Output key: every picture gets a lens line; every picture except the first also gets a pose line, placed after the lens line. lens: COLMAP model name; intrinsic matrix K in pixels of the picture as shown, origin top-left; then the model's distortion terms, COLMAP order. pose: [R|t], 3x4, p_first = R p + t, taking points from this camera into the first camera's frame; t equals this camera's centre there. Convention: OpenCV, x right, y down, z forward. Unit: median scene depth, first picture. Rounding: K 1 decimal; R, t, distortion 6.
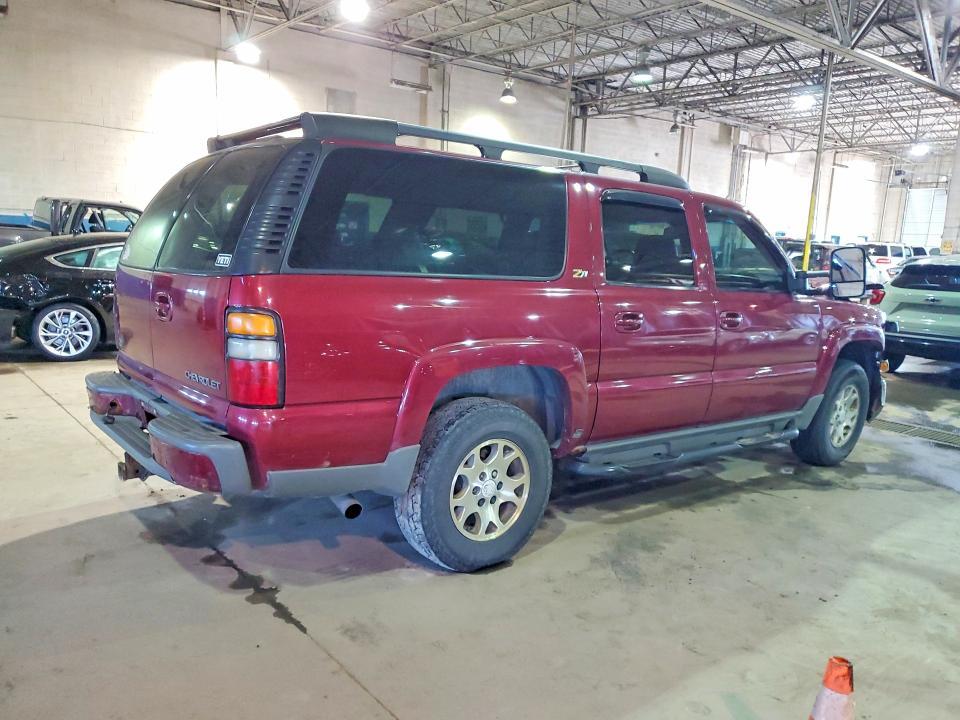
lens RADIAL K [[748.3, 0, 480.0], [0, 748.3, 360.0], [0, 0, 1]] dist [0.000119, 0.001361]
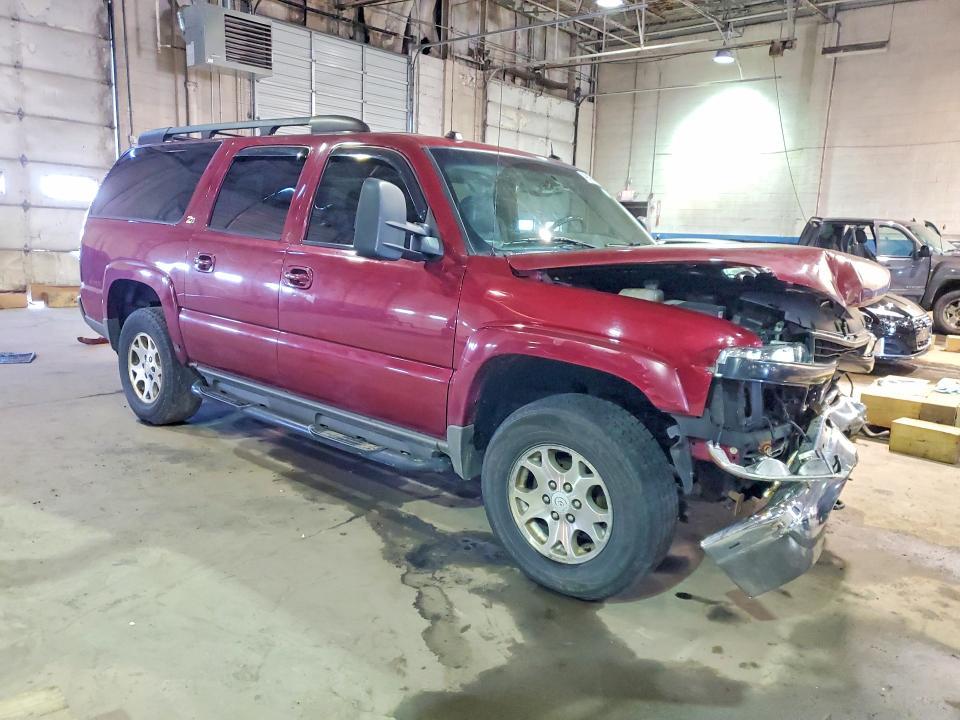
lens RADIAL K [[768.6, 0, 480.0], [0, 768.6, 360.0], [0, 0, 1]] dist [-0.003342, 0.000625]
pose [[0.176875, 0.118696, -0.977050, 1.097615], [-0.185891, 0.978864, 0.085264, -0.059467], [0.966519, 0.166544, 0.195201, 0.928115]]
